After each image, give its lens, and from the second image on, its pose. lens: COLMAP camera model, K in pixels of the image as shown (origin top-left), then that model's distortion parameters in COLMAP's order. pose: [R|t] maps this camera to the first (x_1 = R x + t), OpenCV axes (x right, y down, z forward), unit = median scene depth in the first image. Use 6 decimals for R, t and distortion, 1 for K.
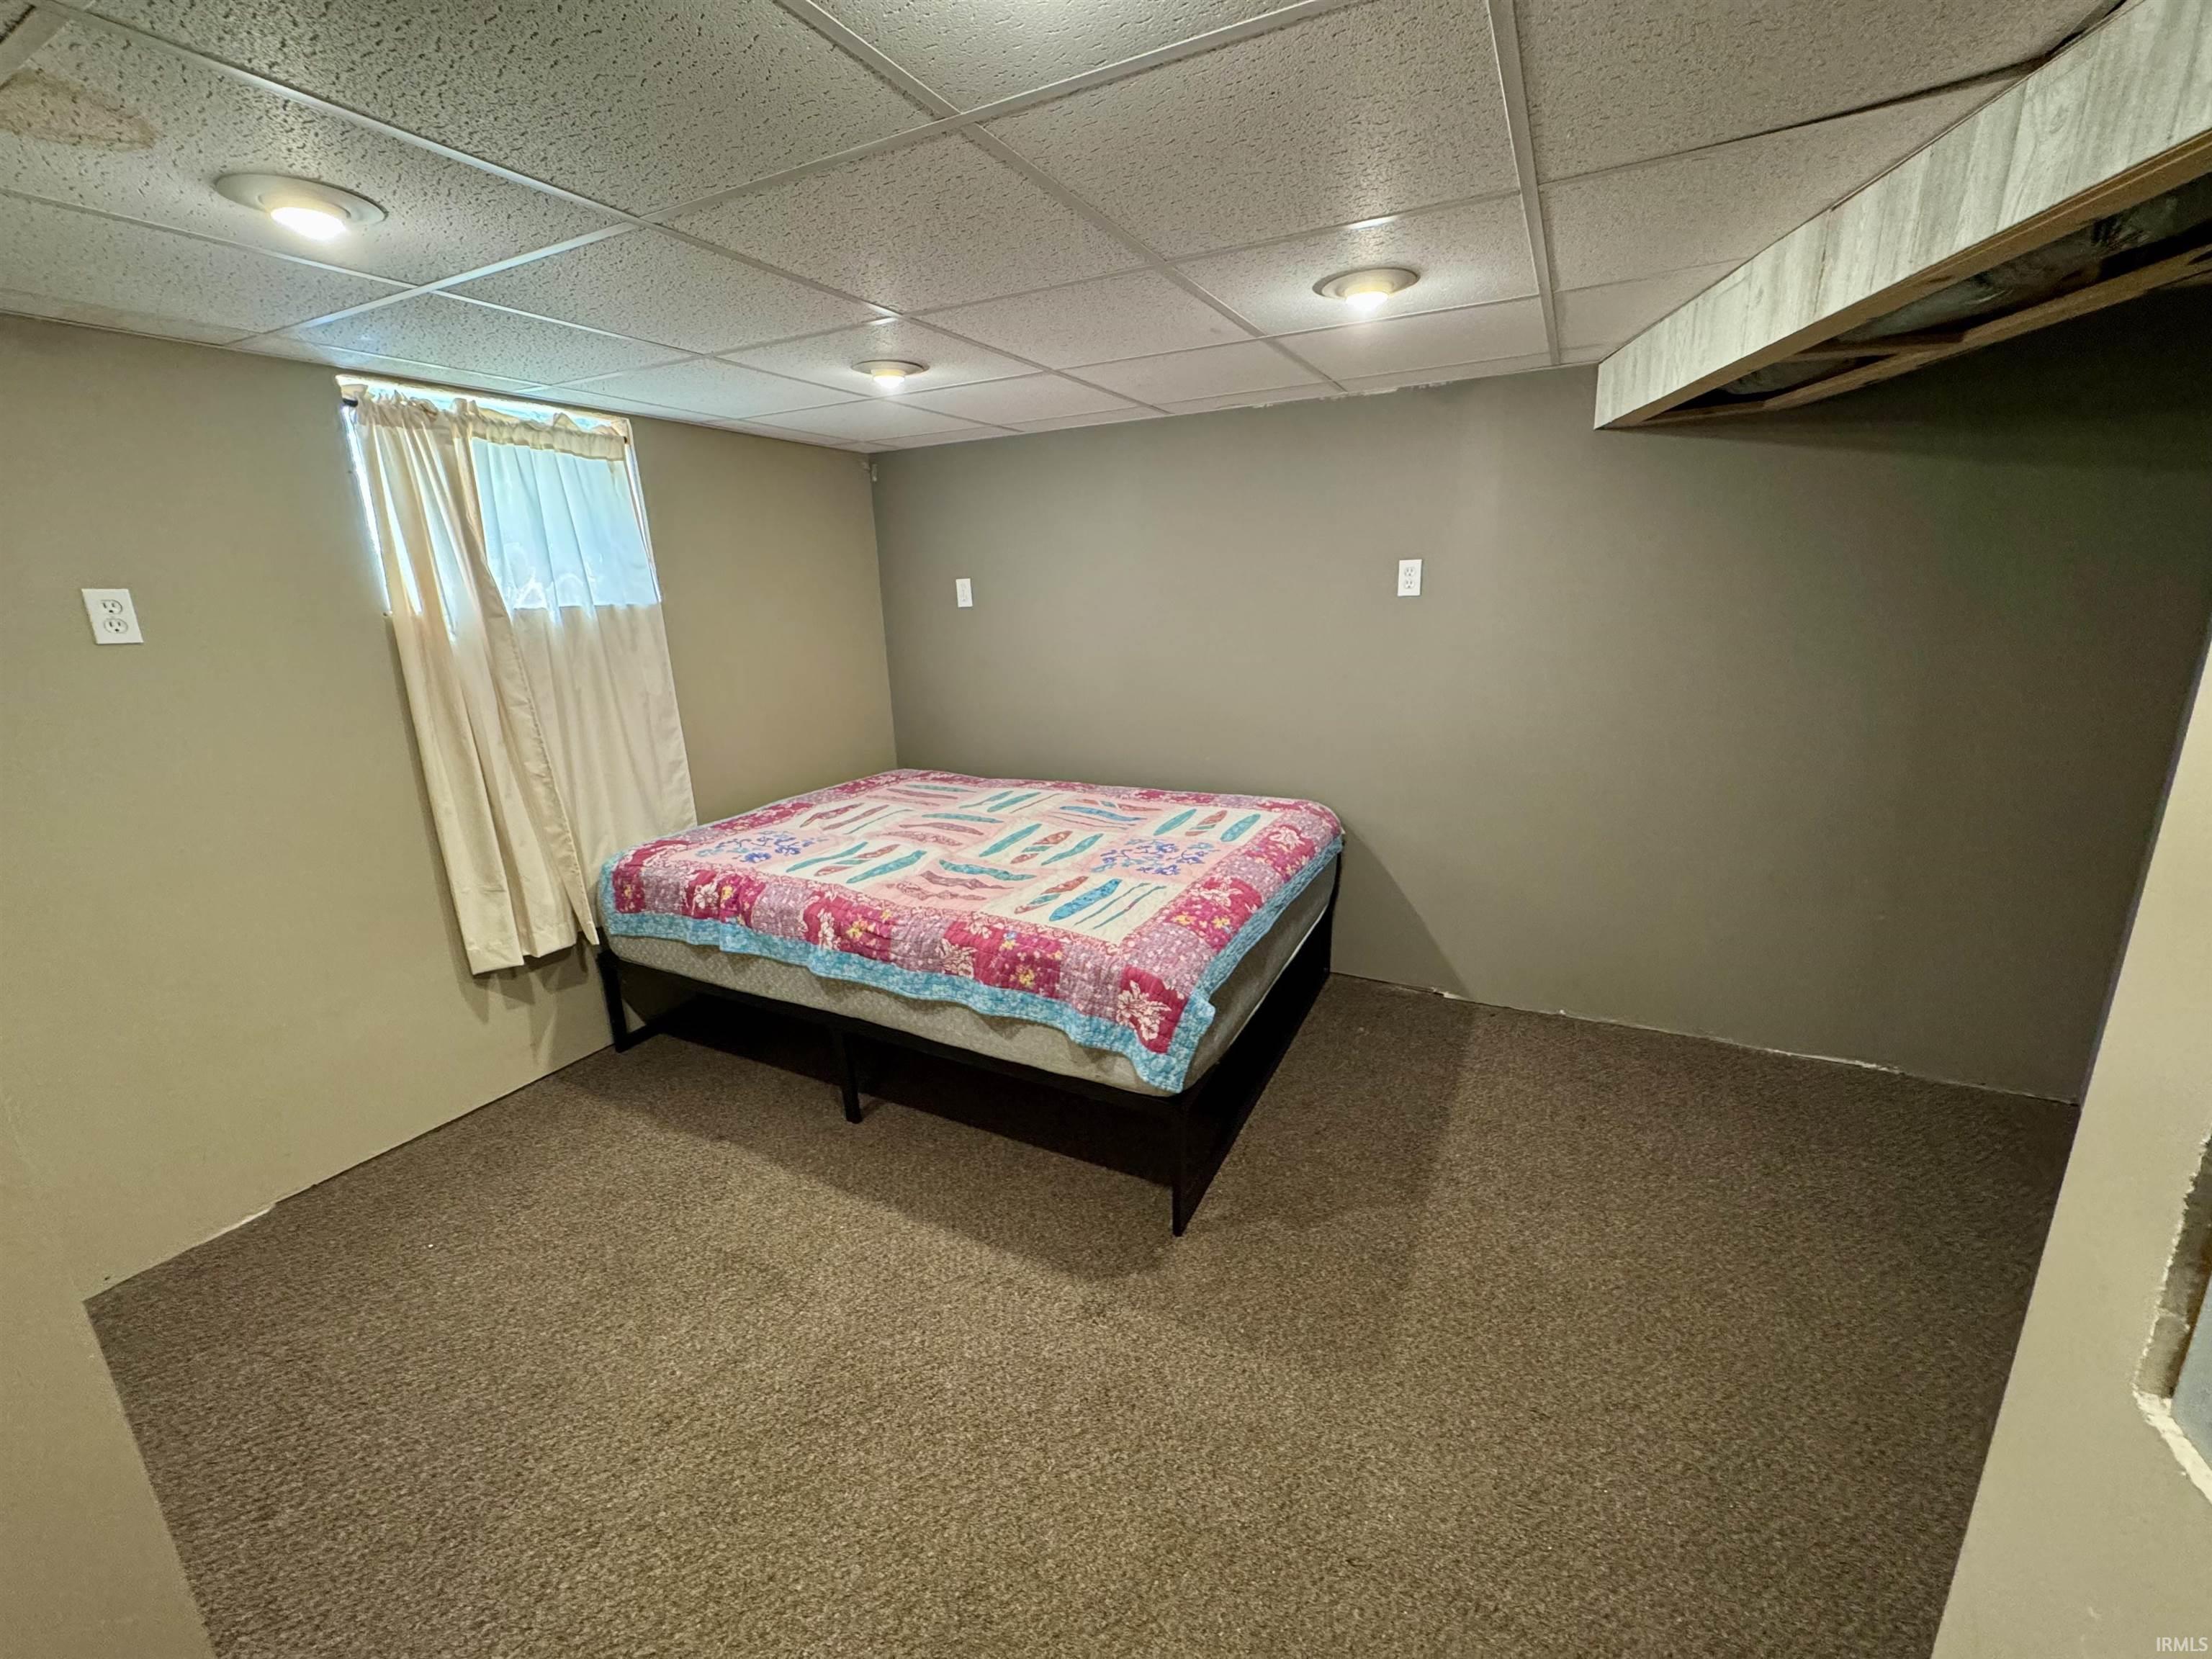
lens RADIAL K [[879.8, 0, 1109.9], [0, 879.8, 826.0], [0, 0, 1]] dist [-0.000594, 0.000226]
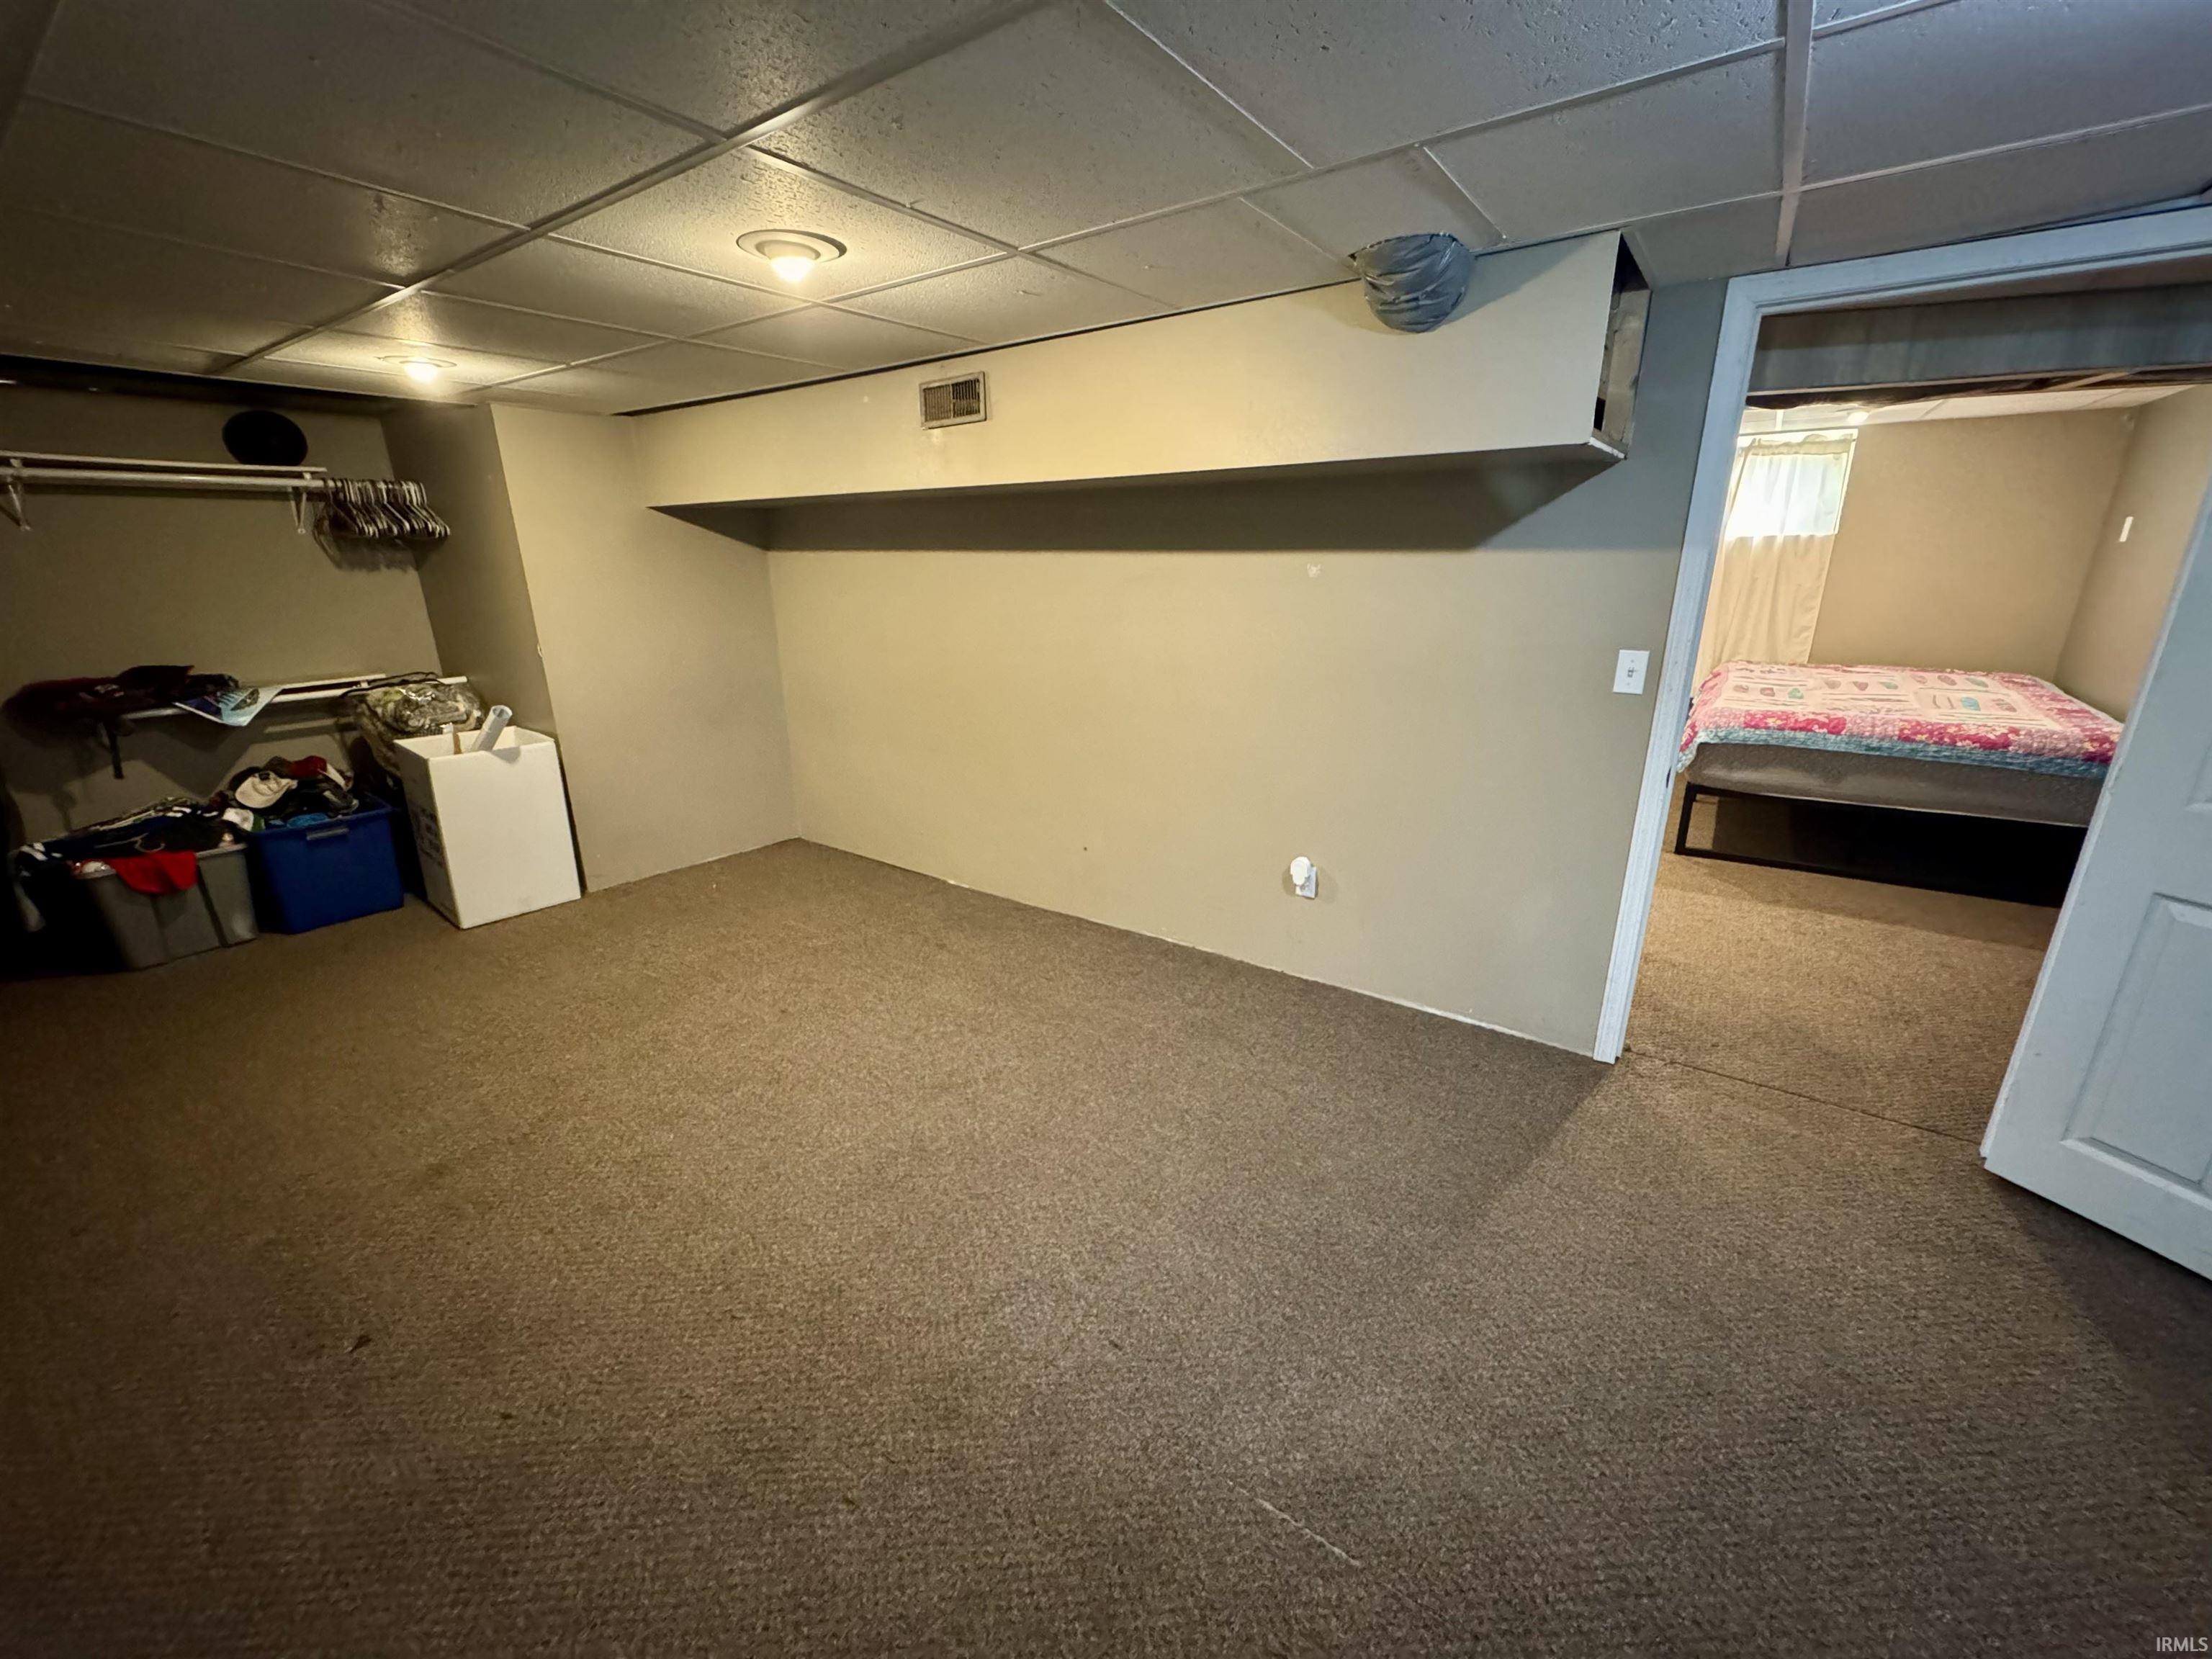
lens RADIAL K [[879.8, 0, 1109.9], [0, 879.8, 826.0], [0, 0, 1]] dist [-0.000594, 0.000226]
pose [[-0.157020, 0.332063, -0.930096, 2.049709], [-0.240043, 0.900704, 0.362094, -0.023917], [0.957979, 0.280119, -0.061719, -0.148701]]
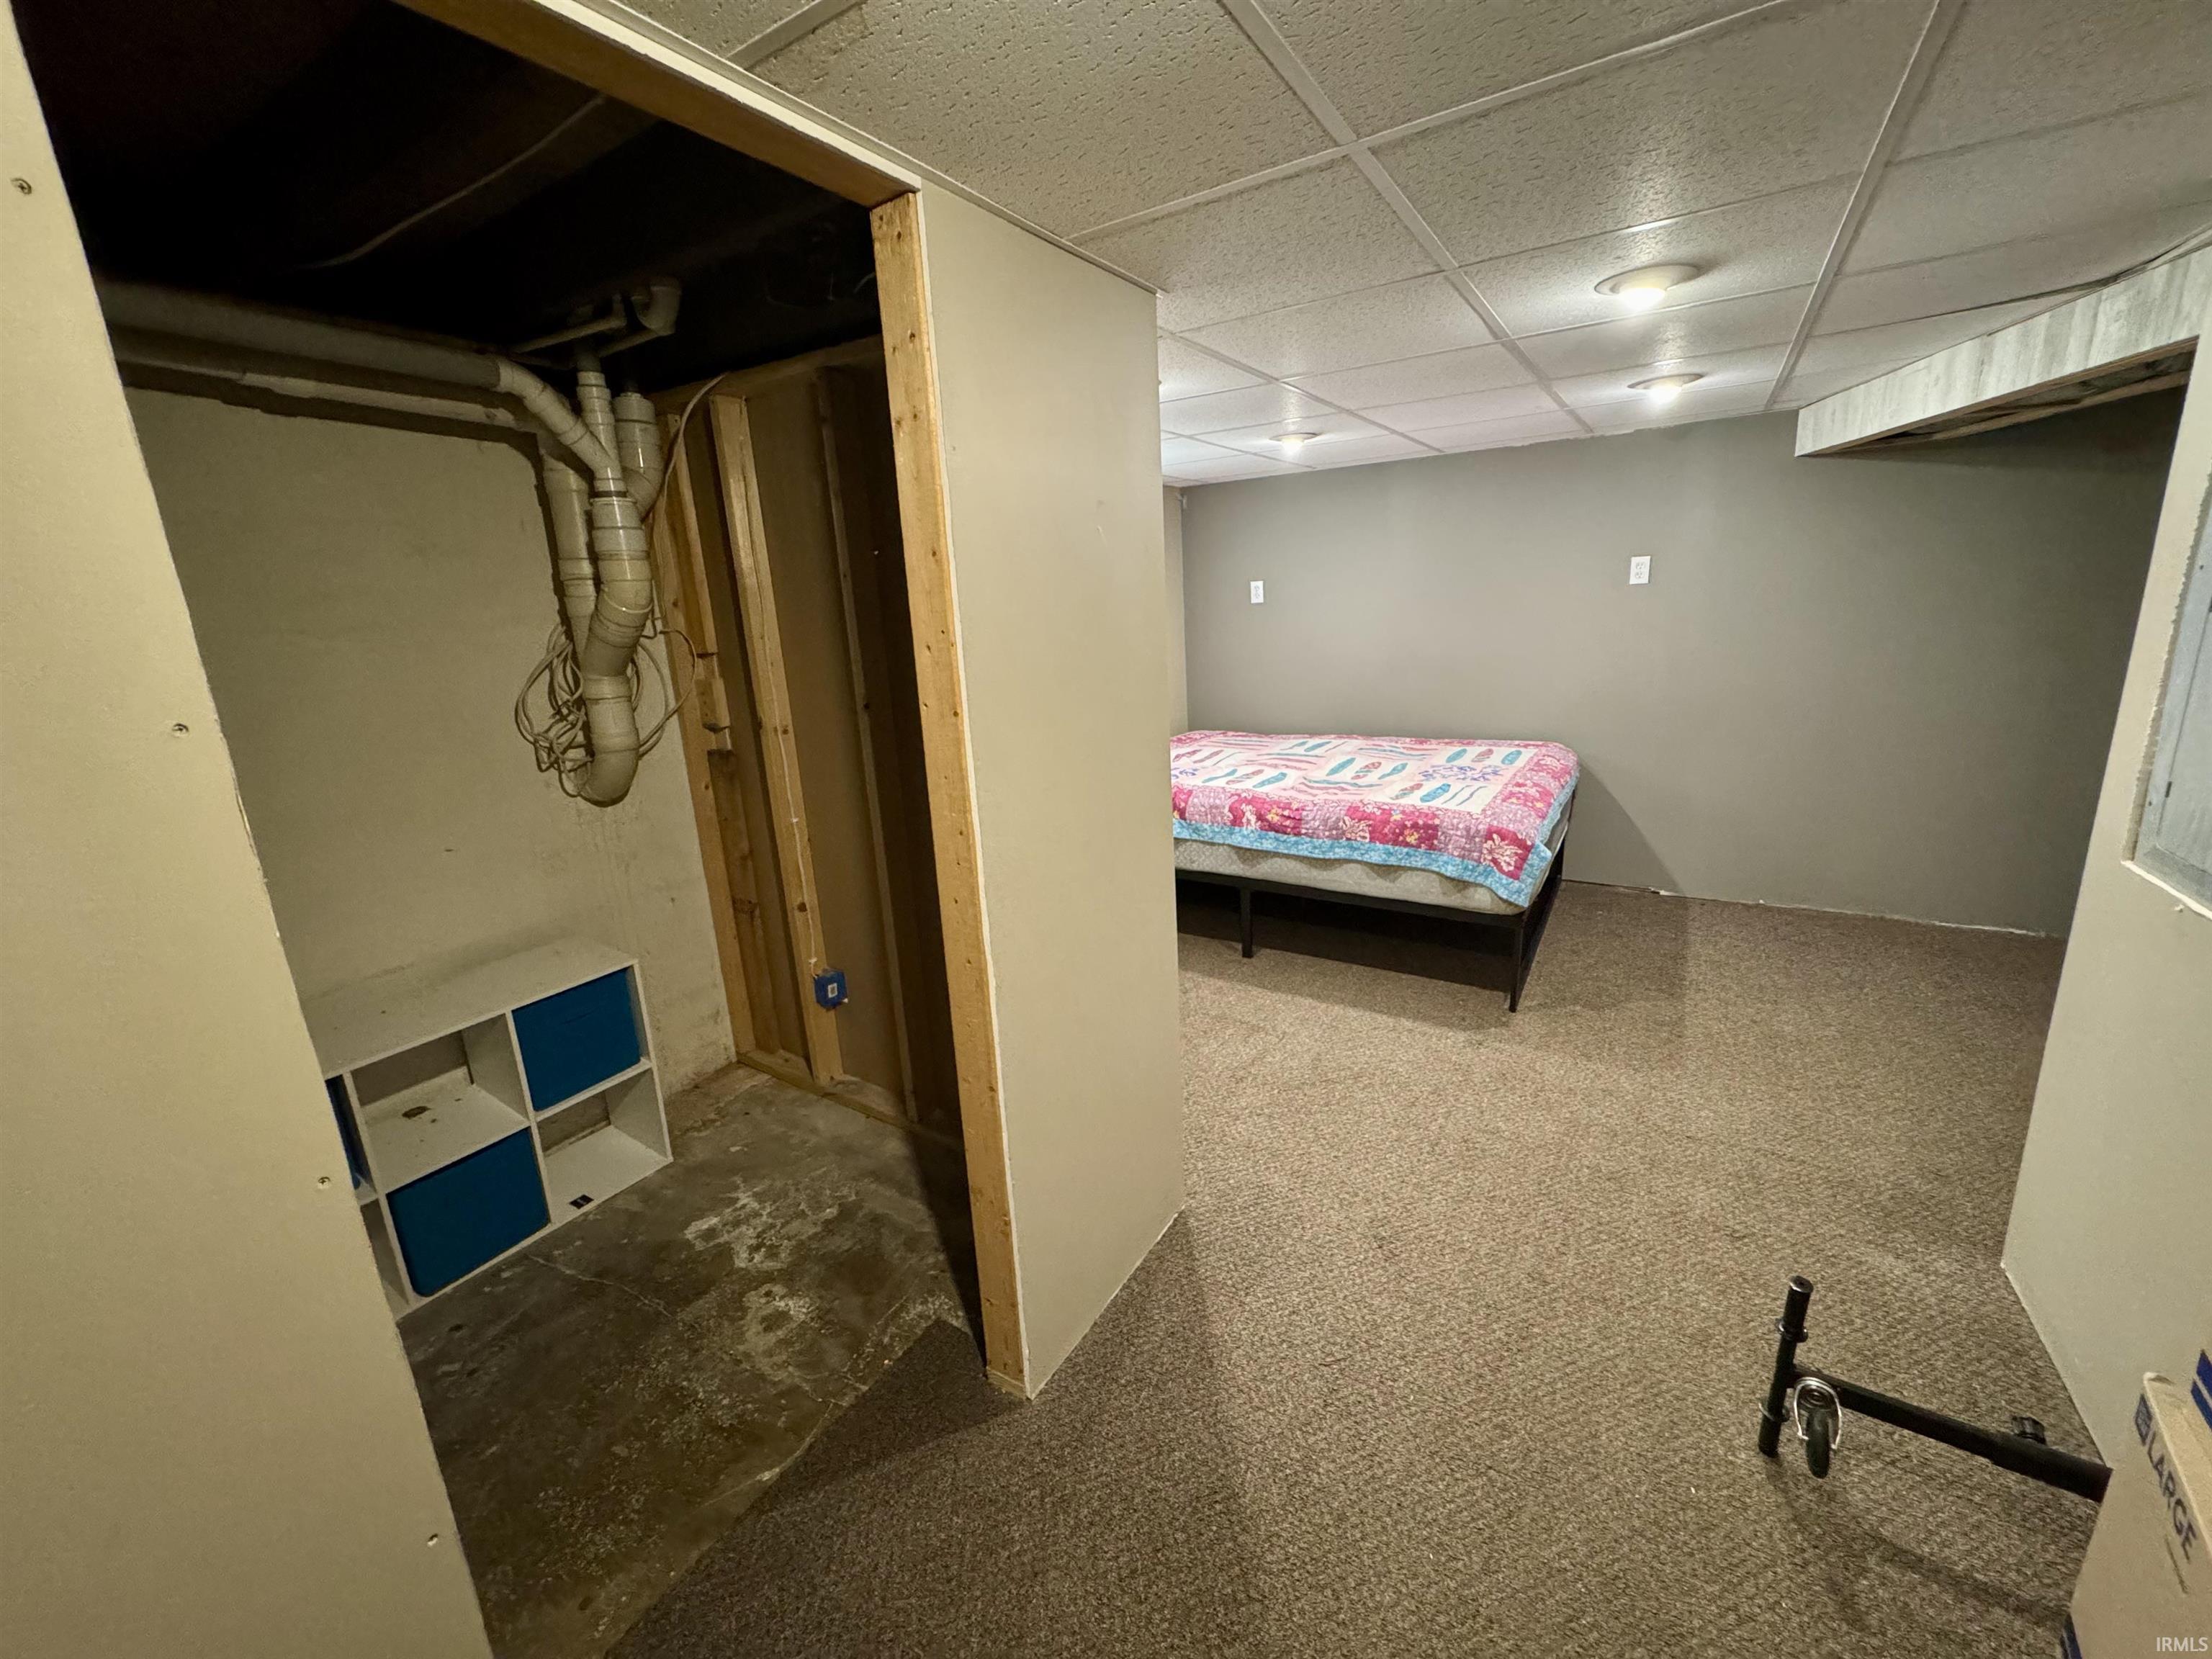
lens RADIAL K [[879.8, 0, 1109.9], [0, 879.8, 826.0], [0, 0, 1]] dist [-0.000594, 0.000226]
pose [[0.995575, 0.000325, -0.093967, -0.430247], [-0.001108, 0.999965, -0.008286, 0.151035], [0.093961, 0.008354, 0.995541, -0.512308]]
